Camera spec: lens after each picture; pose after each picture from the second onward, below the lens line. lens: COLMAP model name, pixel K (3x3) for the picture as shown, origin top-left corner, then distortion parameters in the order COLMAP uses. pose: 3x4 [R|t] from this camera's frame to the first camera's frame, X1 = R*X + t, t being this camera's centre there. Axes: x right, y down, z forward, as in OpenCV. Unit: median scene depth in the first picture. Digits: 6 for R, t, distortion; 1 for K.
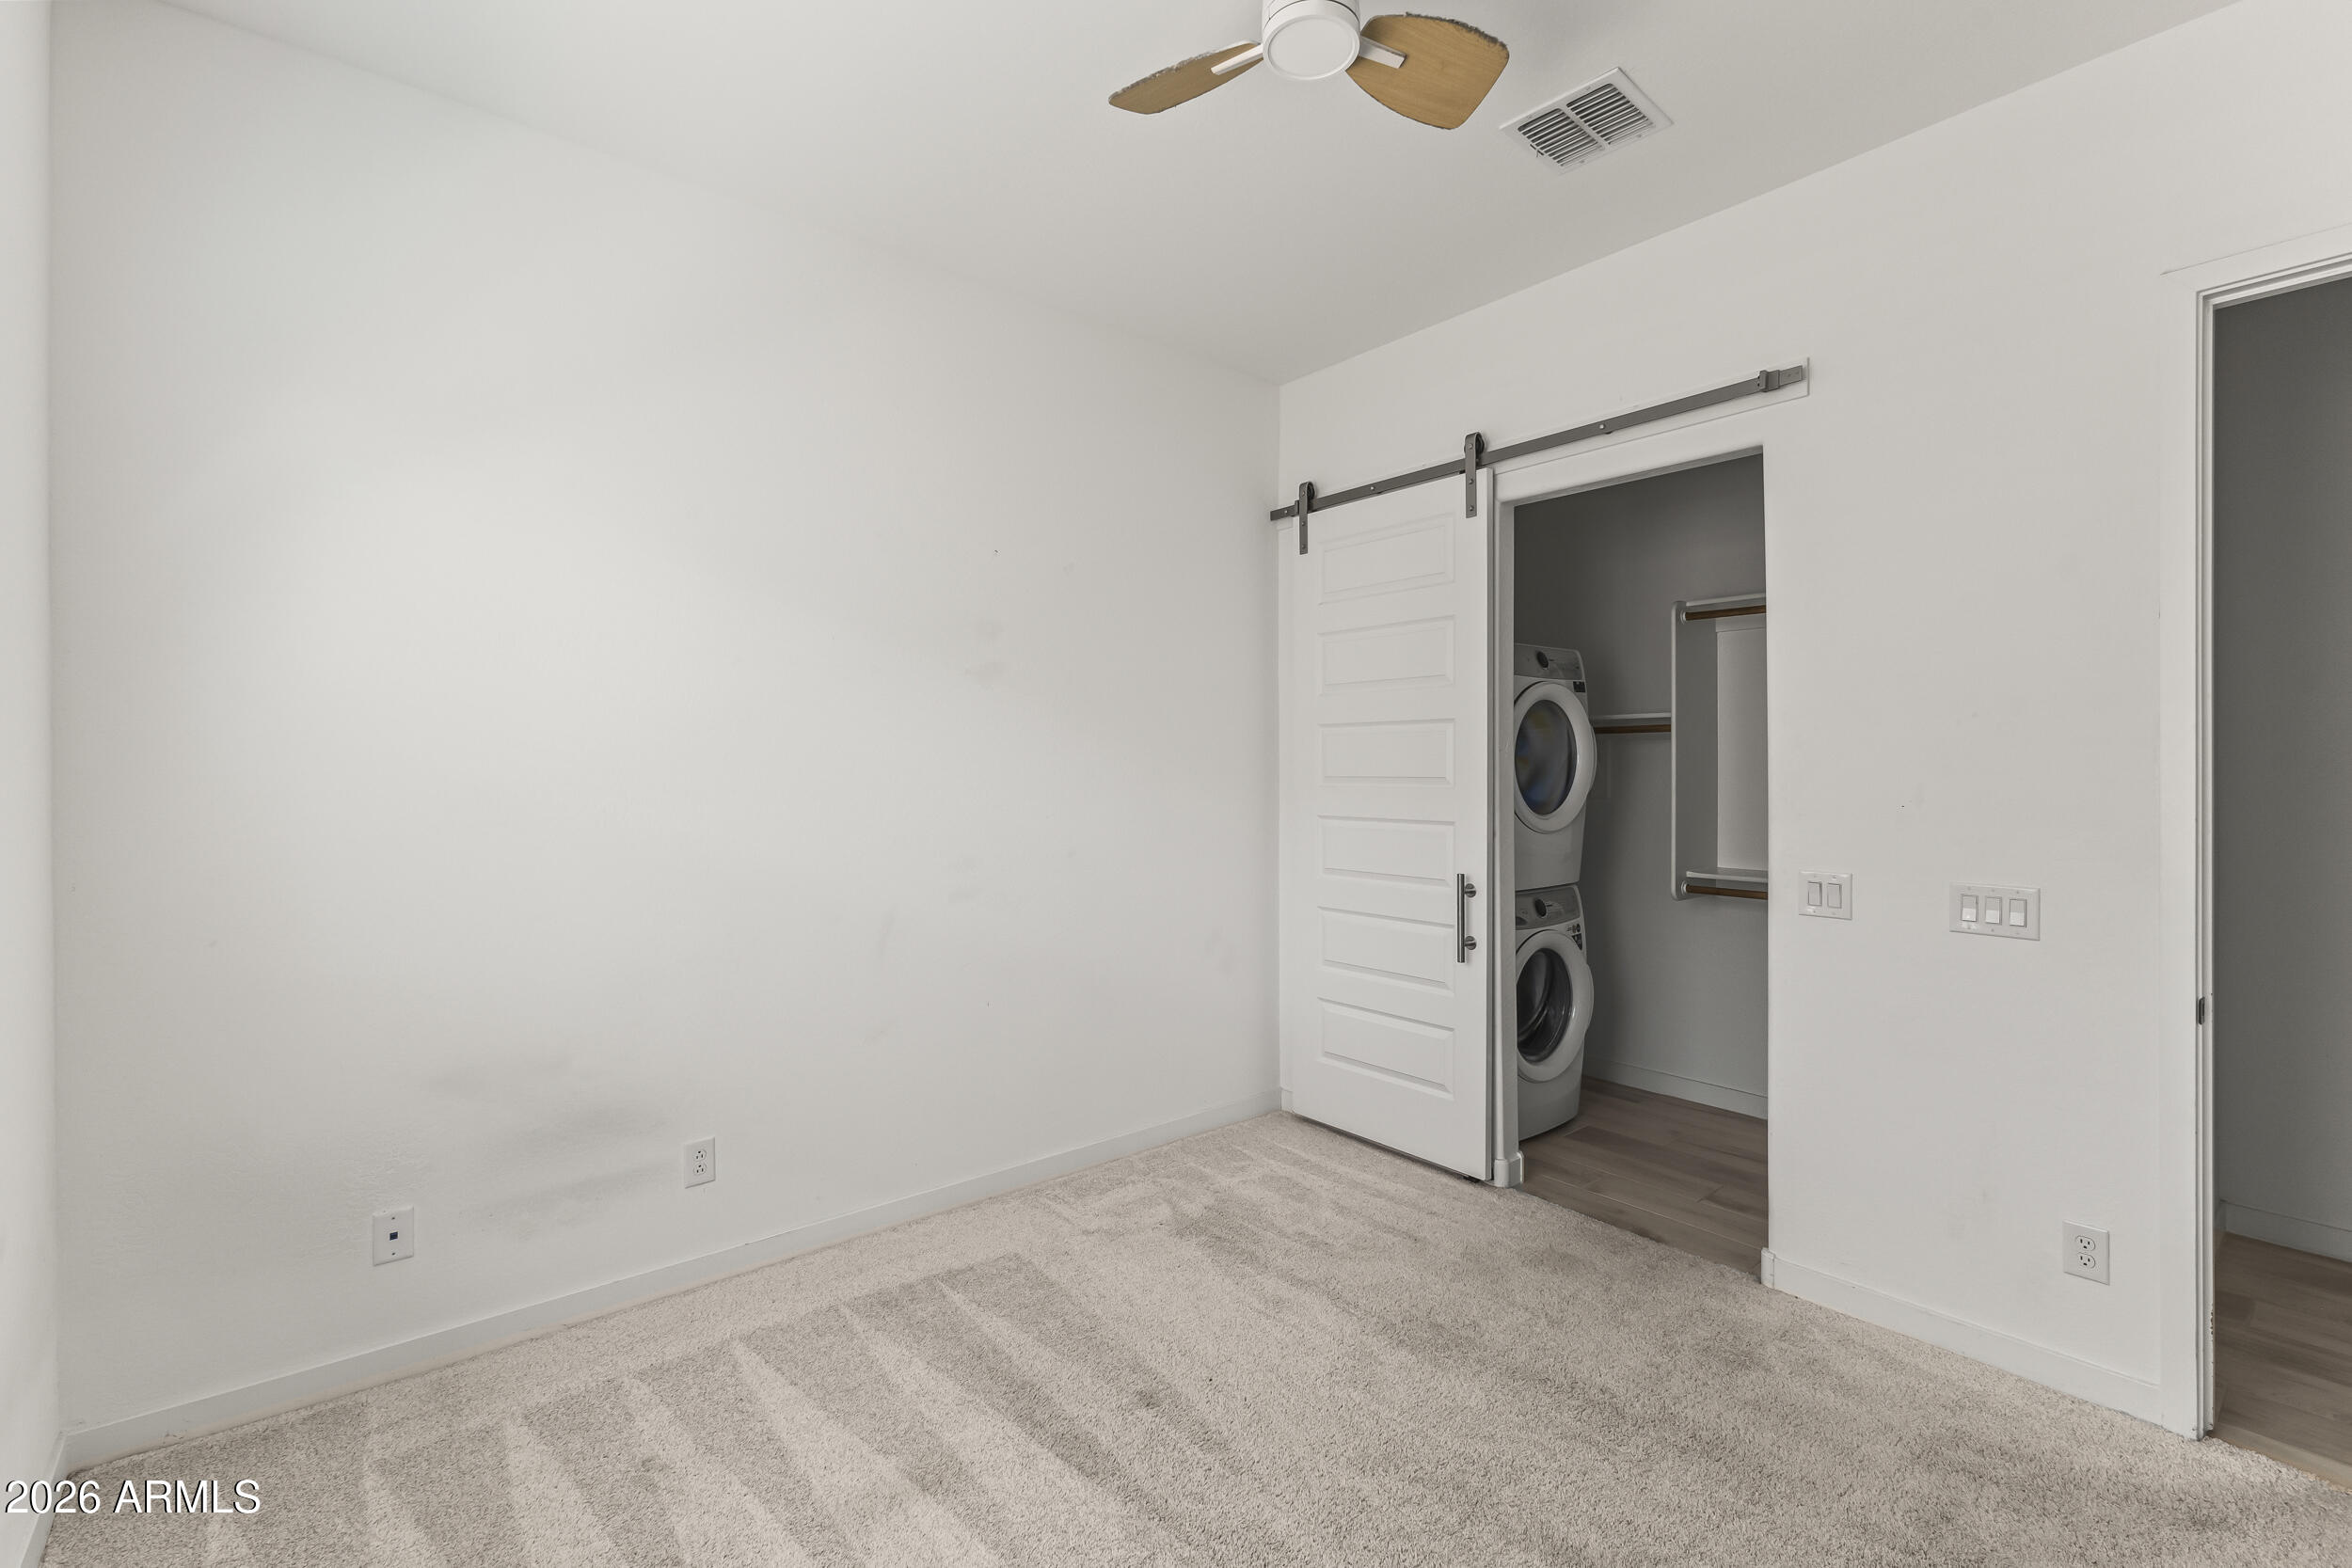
lens RADIAL K [[1016.9, 0, 1175.0], [0, 1016.9, 773.9], [0, 0, 1]] dist [0.008478, 0.000280]
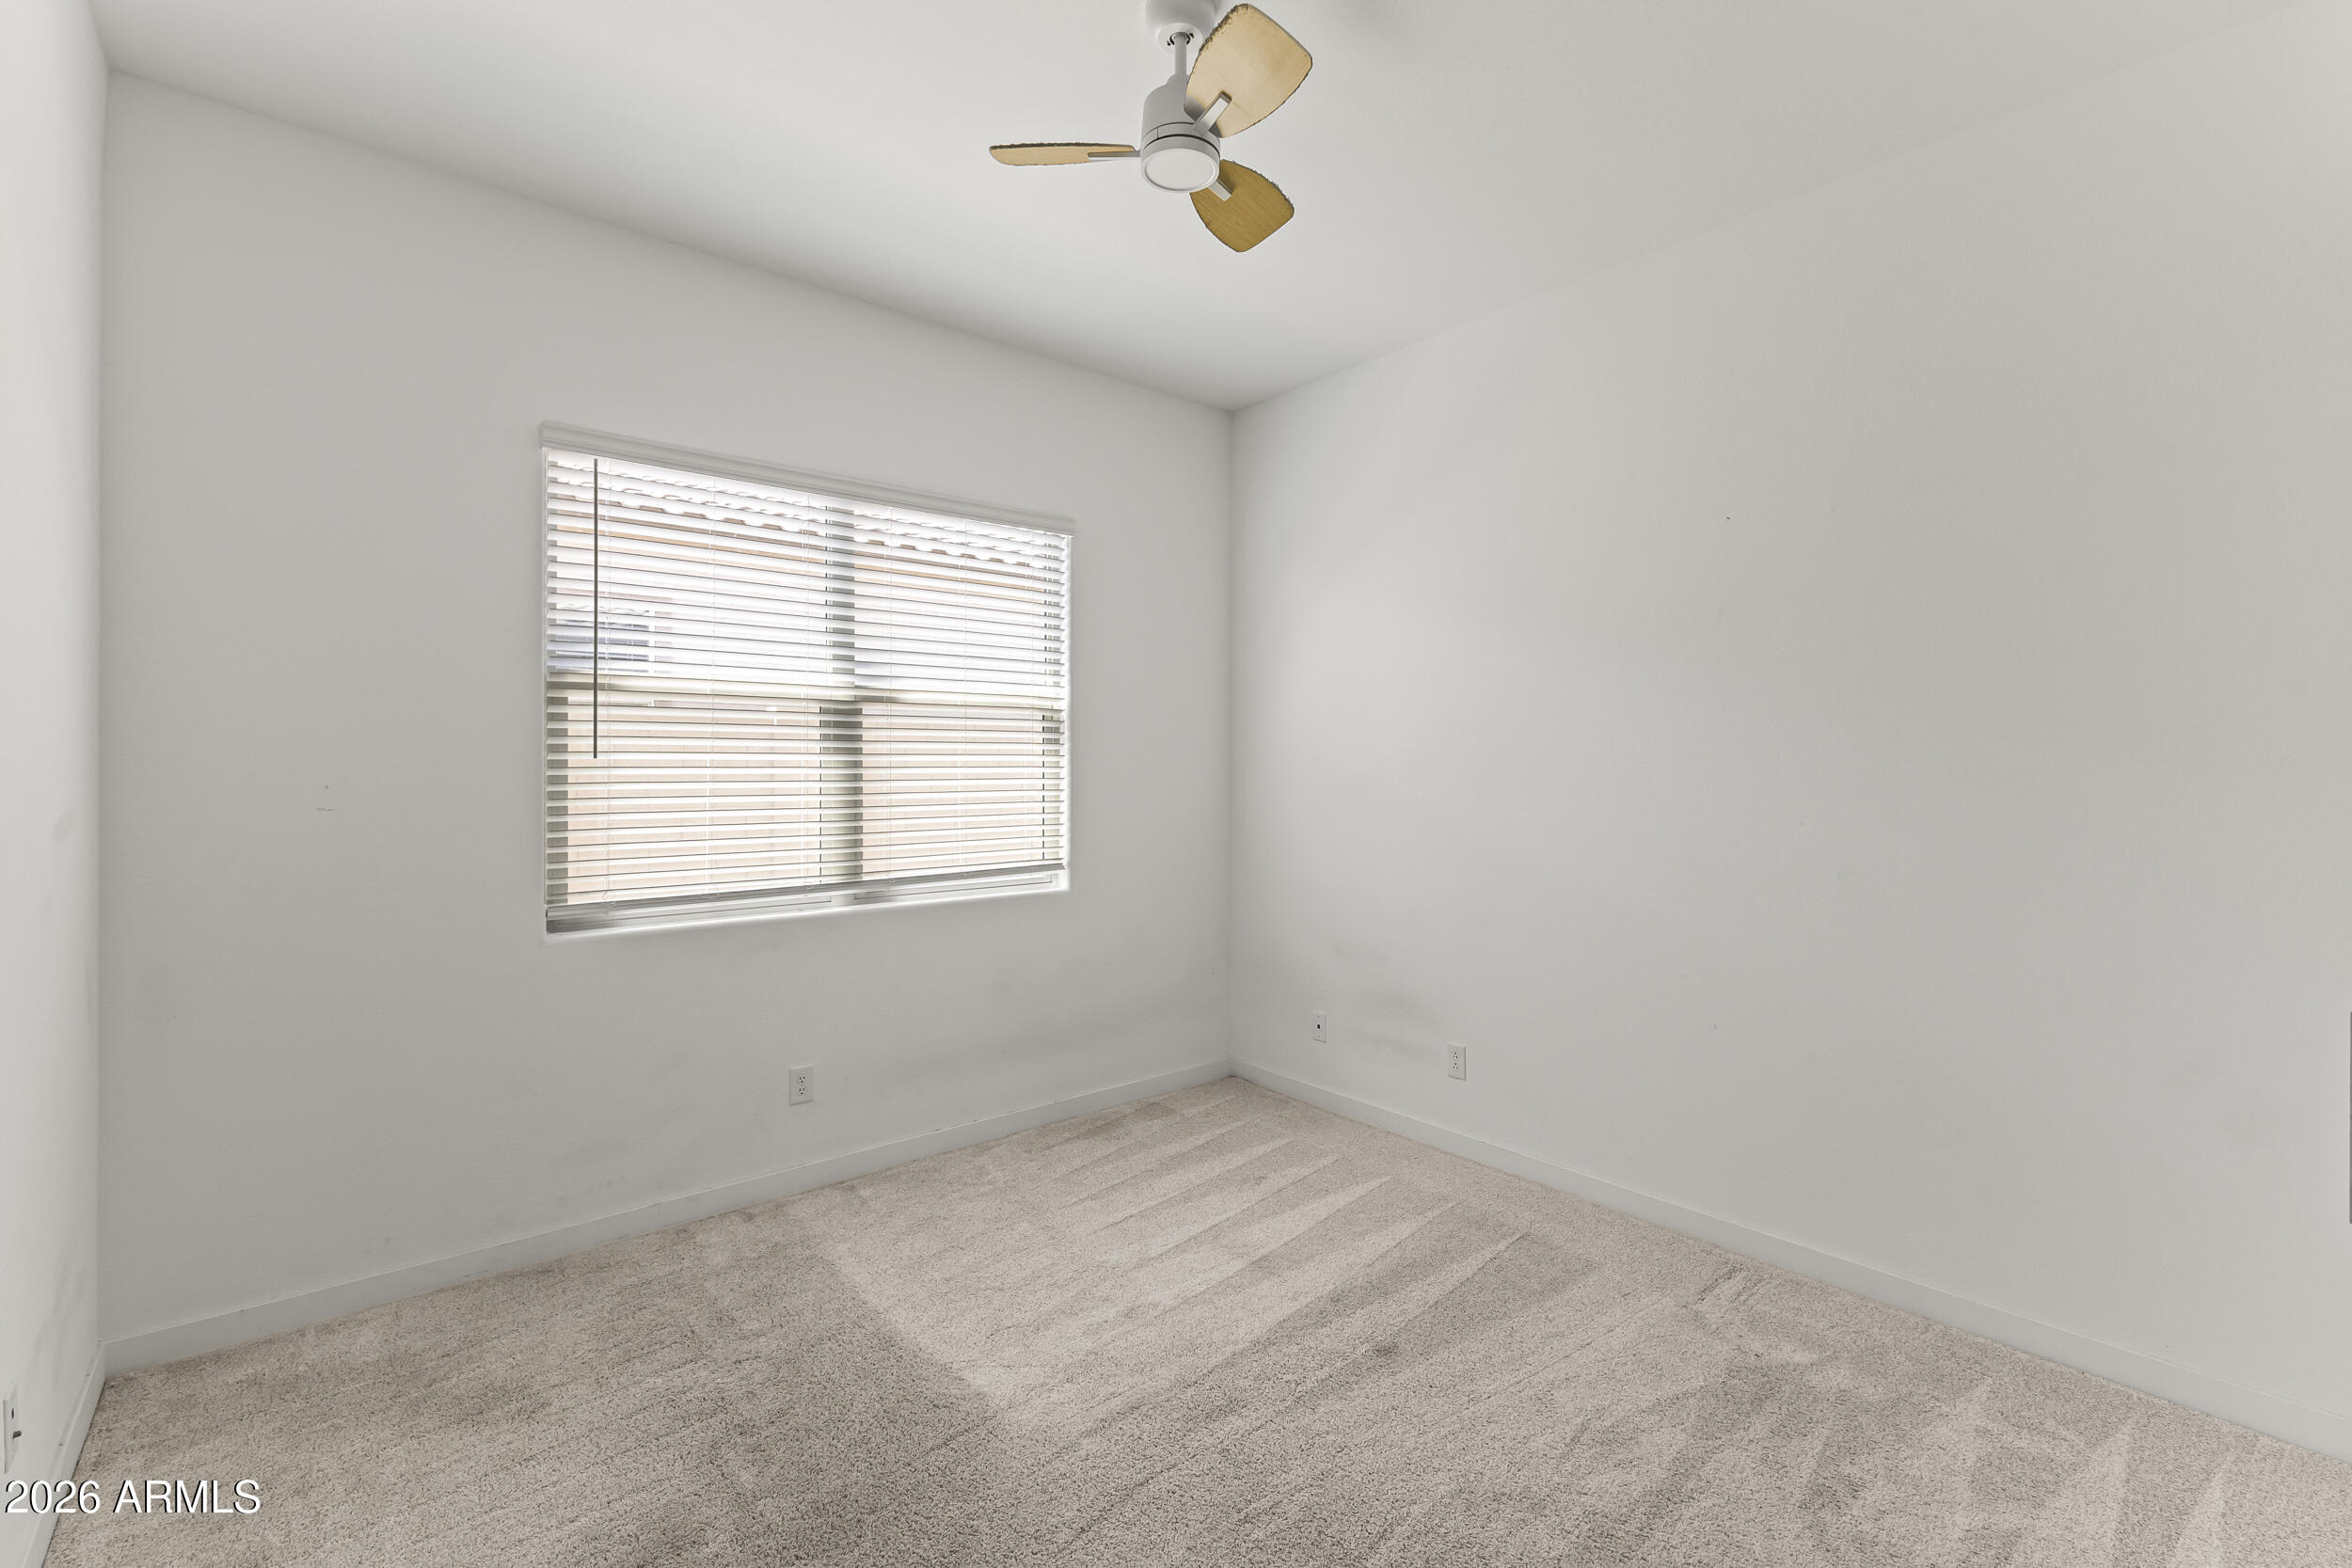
lens RADIAL K [[1016.9, 0, 1175.3], [0, 1016.9, 775.4], [0, 0, 1]] dist [0.008478, 0.000280]
pose [[0.021823, 0.016678, -0.999623, 0.952330], [-0.008733, 0.999826, 0.016490, -0.007614], [0.999724, 0.008369, 0.021965, 0.689986]]
